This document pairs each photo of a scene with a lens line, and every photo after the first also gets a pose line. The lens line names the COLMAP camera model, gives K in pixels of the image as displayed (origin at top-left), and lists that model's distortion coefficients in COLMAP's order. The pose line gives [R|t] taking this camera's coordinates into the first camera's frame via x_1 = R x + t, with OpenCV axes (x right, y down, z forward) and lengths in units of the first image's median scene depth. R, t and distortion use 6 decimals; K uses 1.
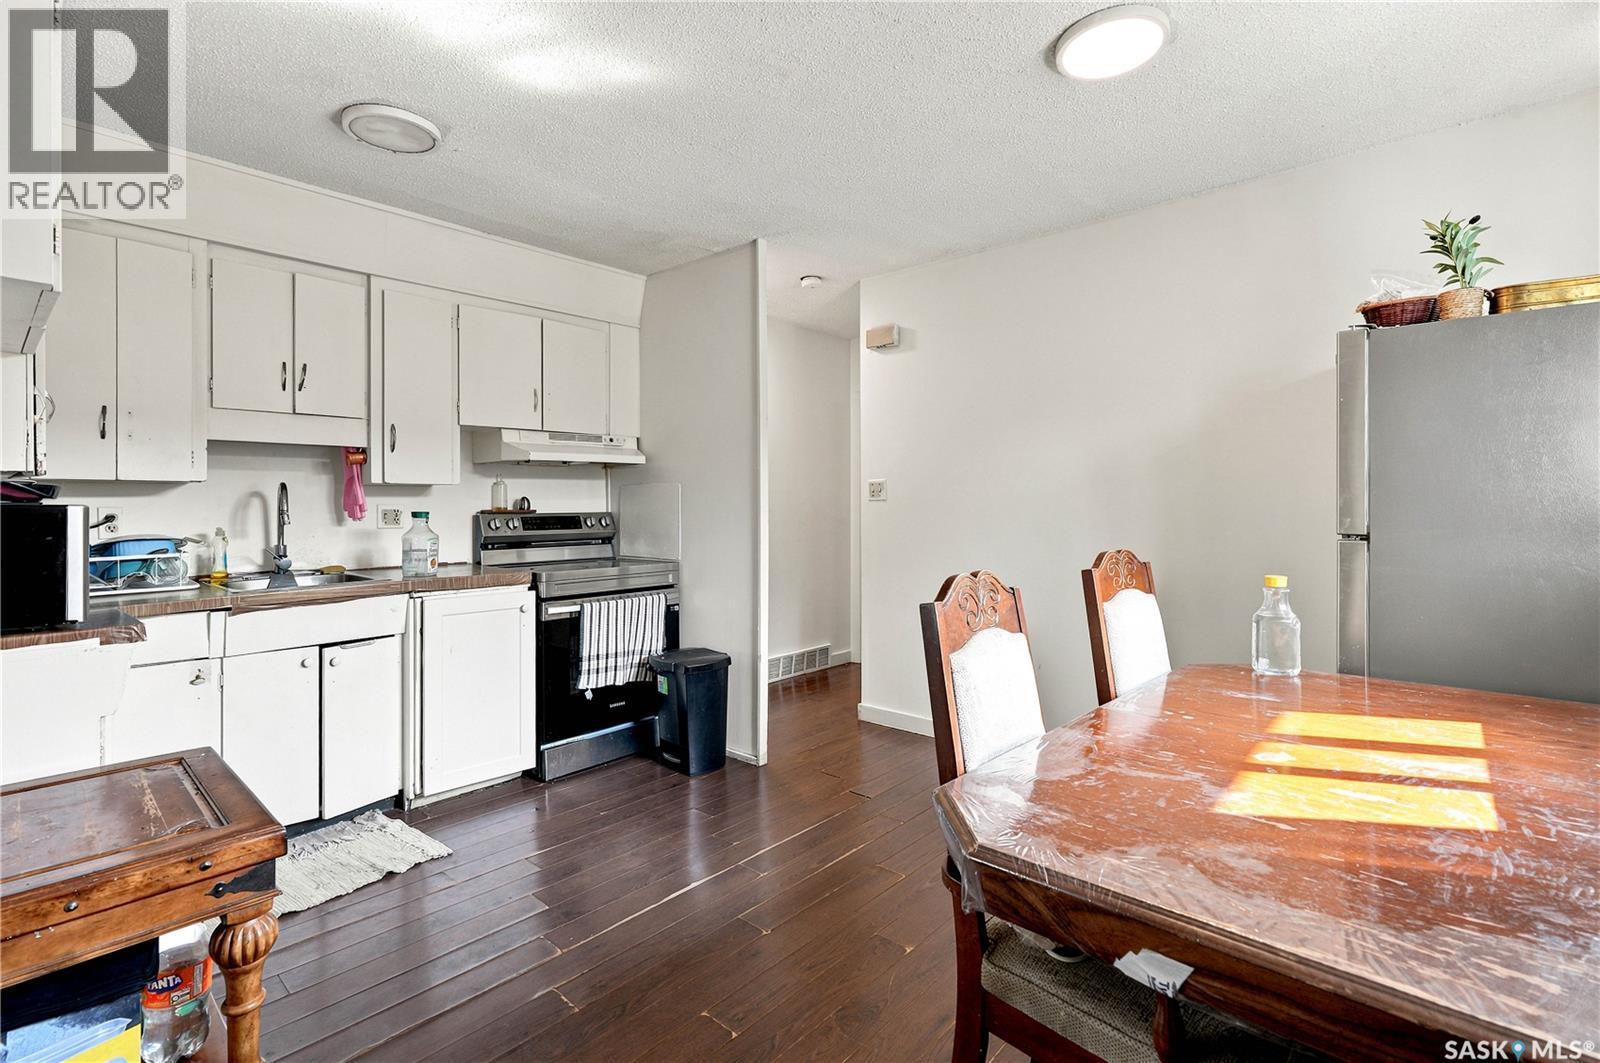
lens RADIAL K [[732.5, 0, 802.3], [0, 732.5, 498.2], [0, 0, 1]] dist [0.000602, 0.000754]
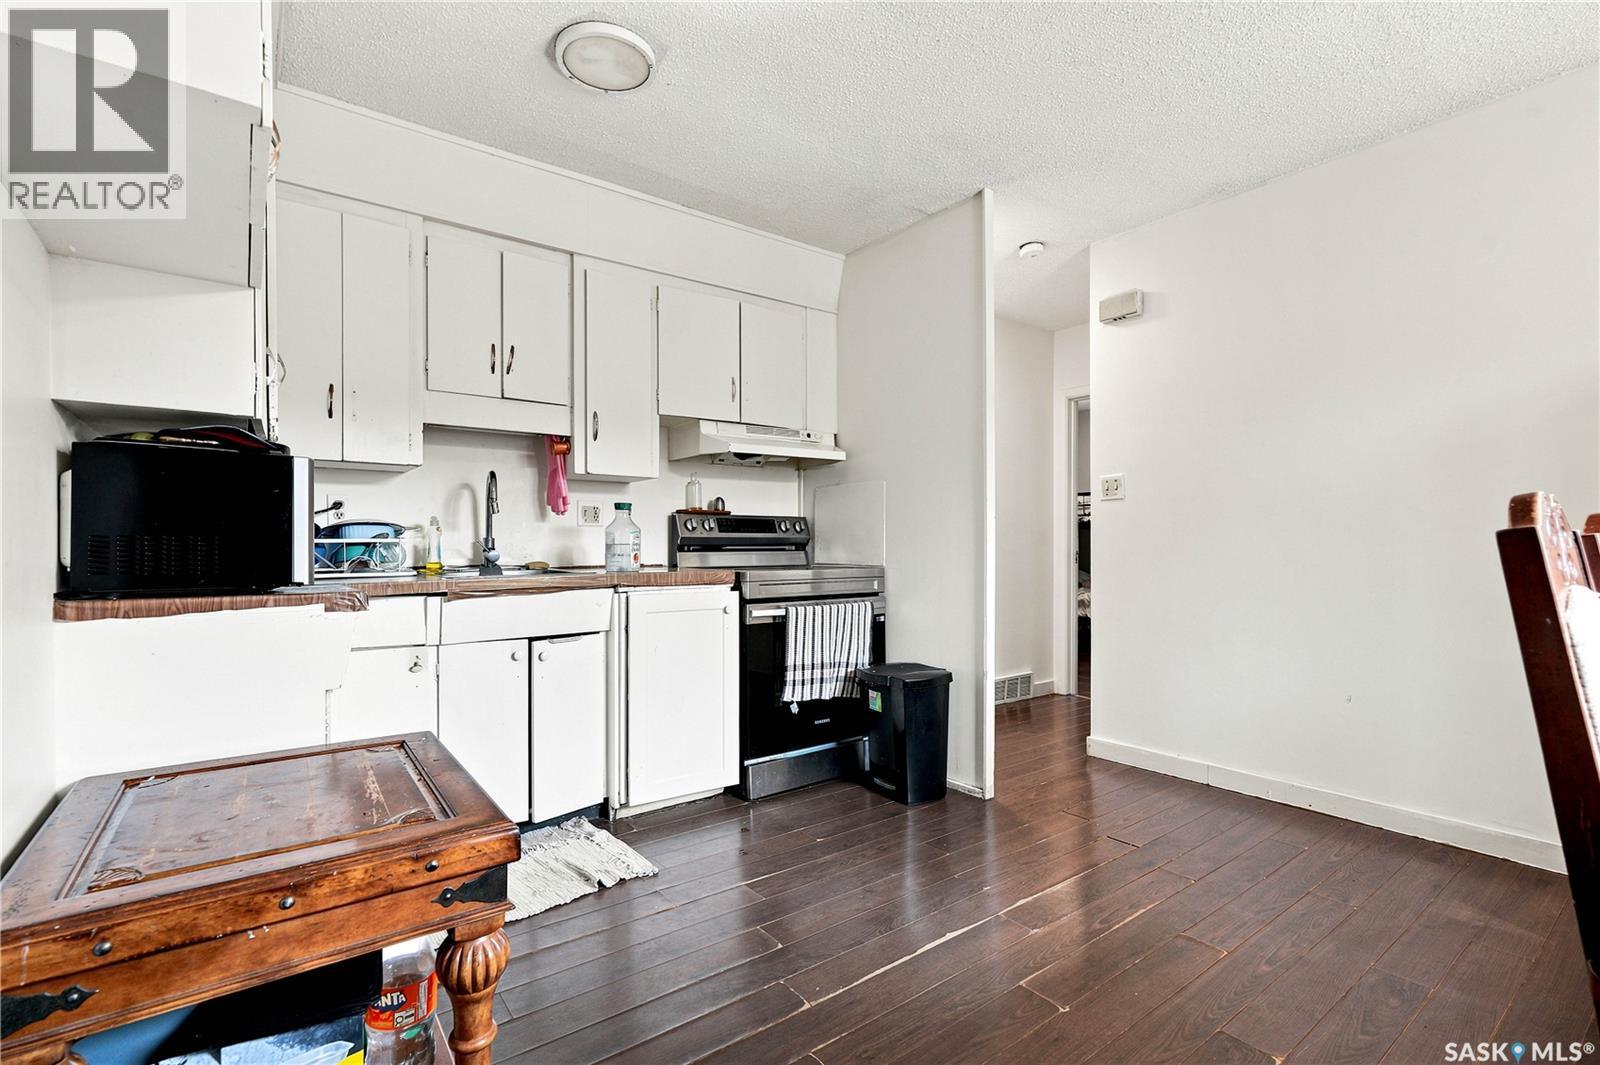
lens RADIAL K [[727.1, 0, 805.2], [0, 727.1, 542.6], [0, 0, 1]] dist [-0.000391, 0.000103]
pose [[0.981760, 0.001769, -0.190116, -0.121922], [-0.000654, 0.999982, 0.005927, 0.066300], [0.190123, -0.005694, 0.981744, 0.138816]]
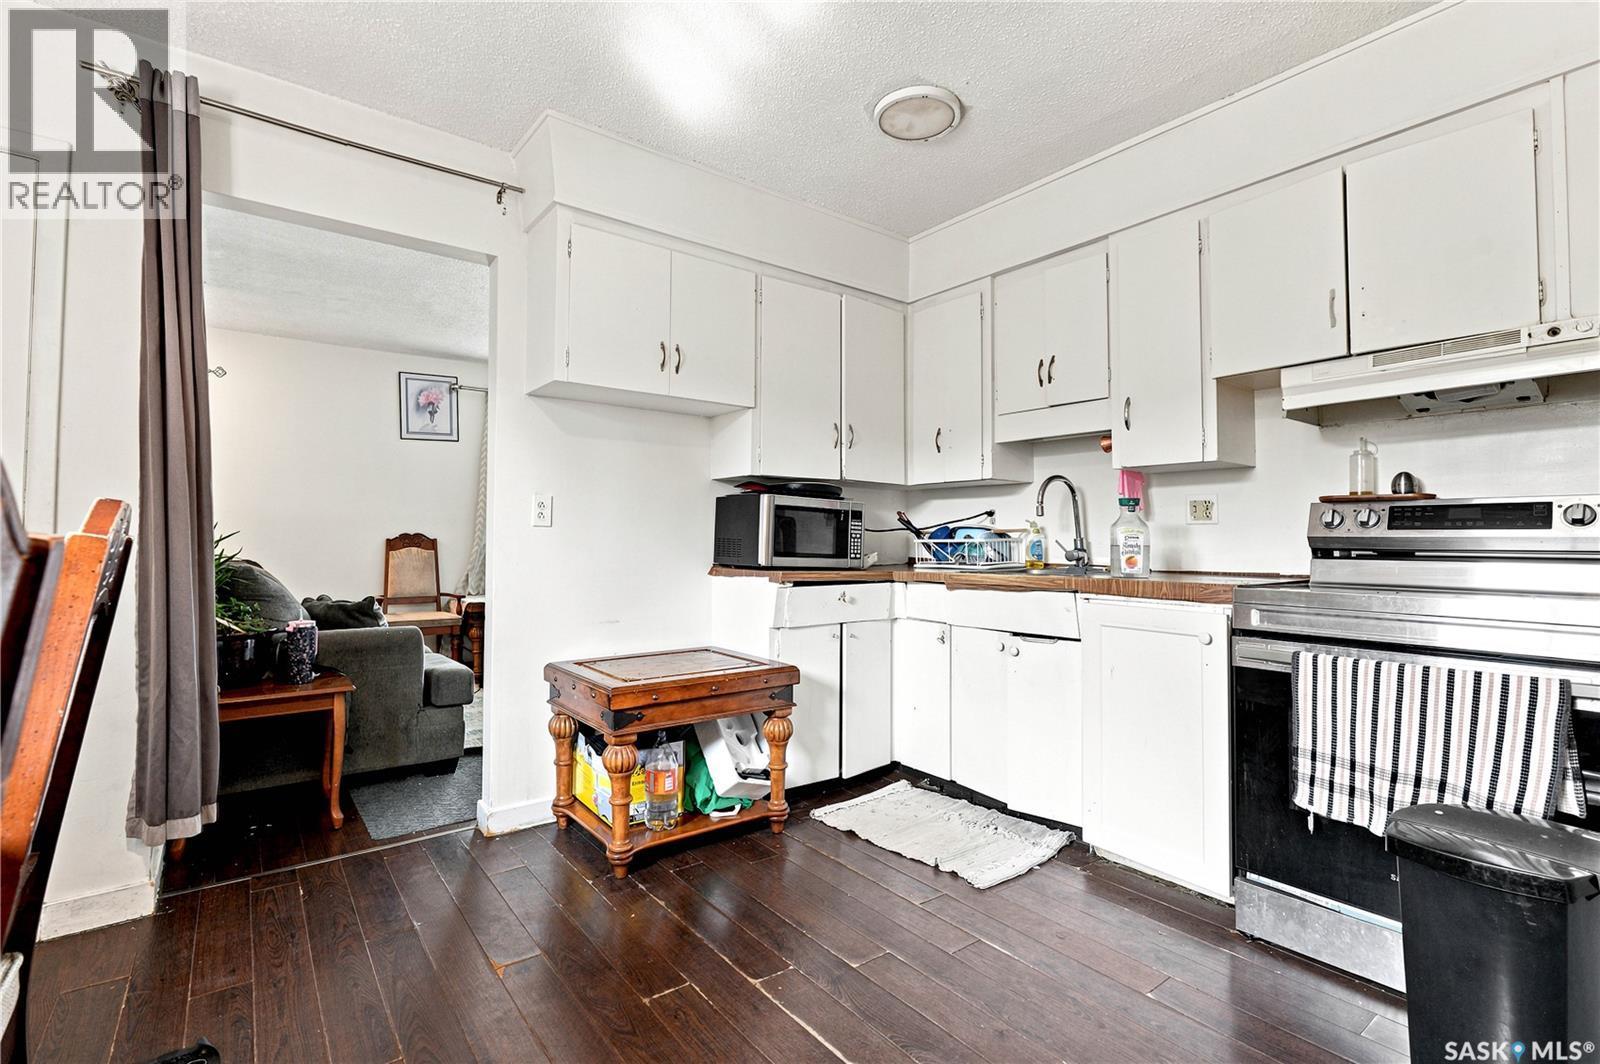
lens RADIAL K [[738.3, 0, 801.8], [0, 738.3, 512.3], [0, 0, 1]] dist [0.001503, 0.000151]
pose [[-0.183963, -0.035654, -0.982286, 0.365453], [0.001006, 0.999335, -0.036462, 0.066309], [0.982933, -0.007696, -0.183804, 0.829907]]
